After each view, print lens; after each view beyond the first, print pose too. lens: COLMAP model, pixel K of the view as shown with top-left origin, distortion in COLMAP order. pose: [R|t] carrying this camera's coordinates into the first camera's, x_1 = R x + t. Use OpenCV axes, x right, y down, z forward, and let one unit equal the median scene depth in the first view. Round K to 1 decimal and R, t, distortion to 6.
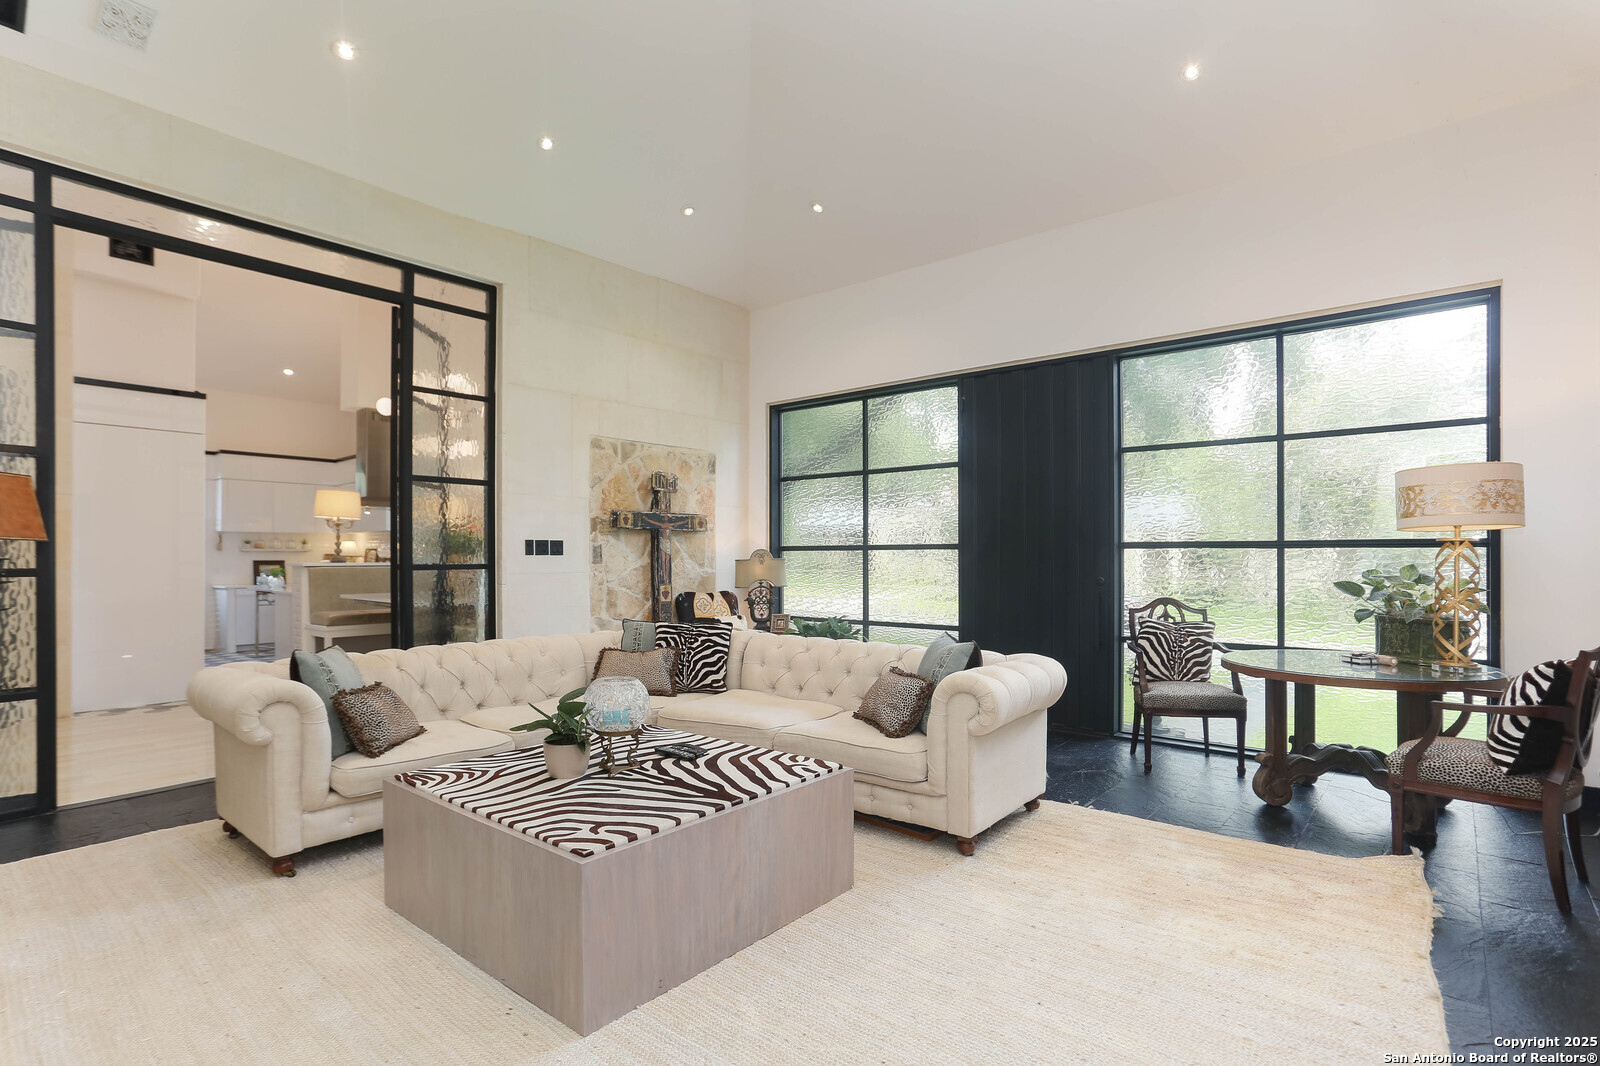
lens RADIAL K [[786.5, 0, 800.0], [0, 786.5, 533.0], [0, 0, 1]] dist [-0.022559, 0.000047]
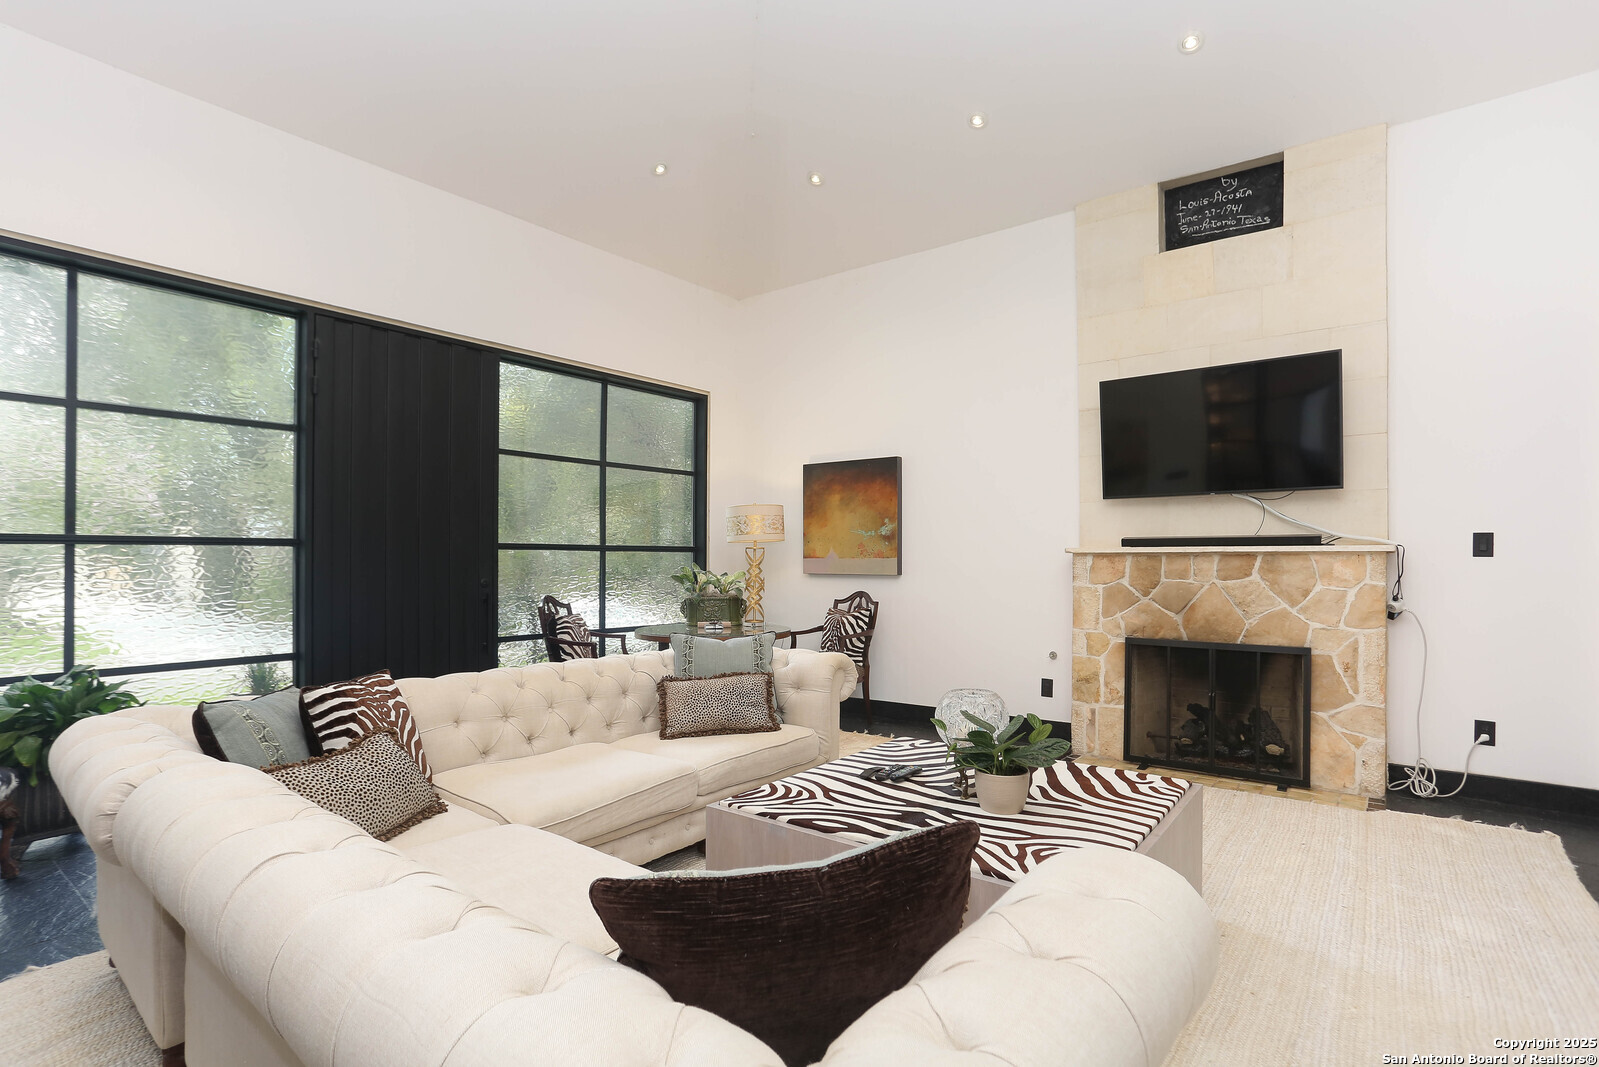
lens RADIAL K [[786.0, 0, 799.5], [0, 786.0, 533.5], [0, 0, 1]] dist [-0.022559, 0.000047]
pose [[-0.031000, 0.030718, 0.999047, -1.077011], [-0.032203, 0.998978, -0.031715, 0.034374], [-0.999000, -0.033156, -0.029979, 1.161836]]
